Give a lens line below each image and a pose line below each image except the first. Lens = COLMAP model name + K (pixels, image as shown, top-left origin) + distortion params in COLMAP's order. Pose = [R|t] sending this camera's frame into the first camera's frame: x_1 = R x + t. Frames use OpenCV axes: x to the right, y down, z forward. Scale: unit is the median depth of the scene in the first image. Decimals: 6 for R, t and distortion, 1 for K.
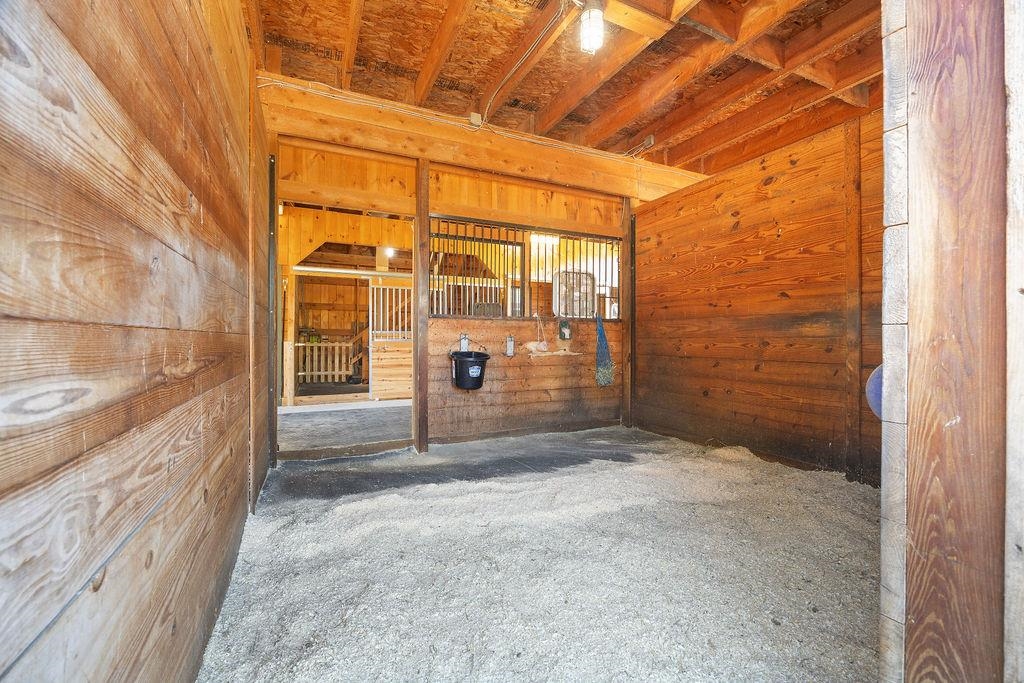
lens RADIAL K [[431.5, 0, 514.4], [0, 431.5, 335.8], [0, 0, 1]] dist [-0.000591, -0.000016]
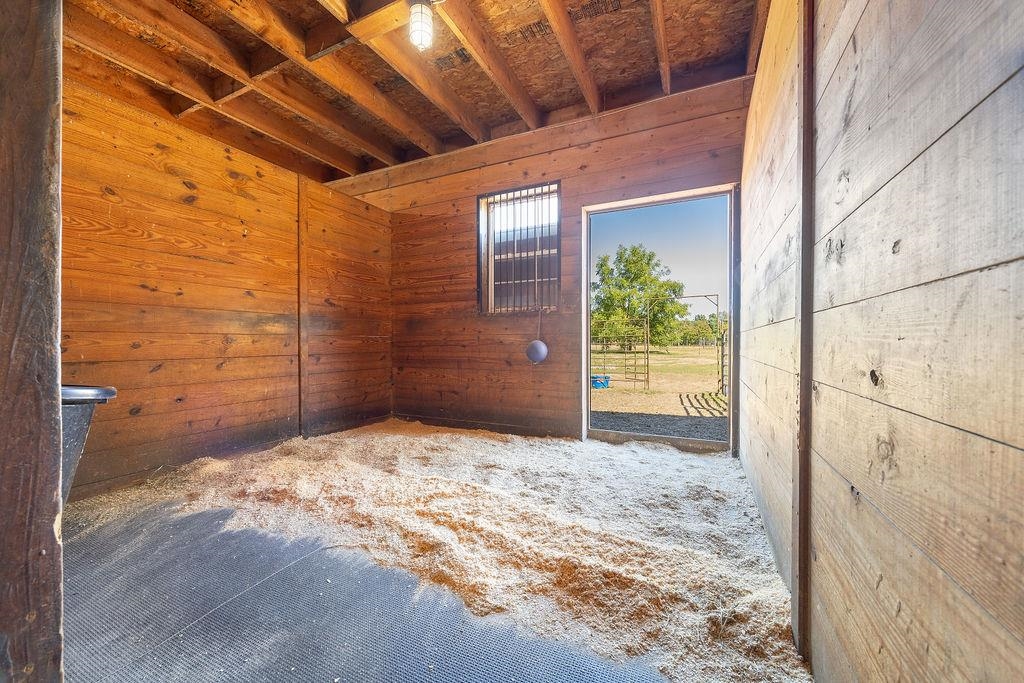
lens RADIAL K [[386.4, 0, 515.0], [0, 386.4, 346.4], [0, 0, 1]] dist [0.000930, 0.000024]
pose [[-0.620095, -0.010330, 0.784459, -0.491962], [-0.005965, 0.999946, 0.008452, 0.020557], [-0.784504, 0.000562, -0.620123, 1.015780]]
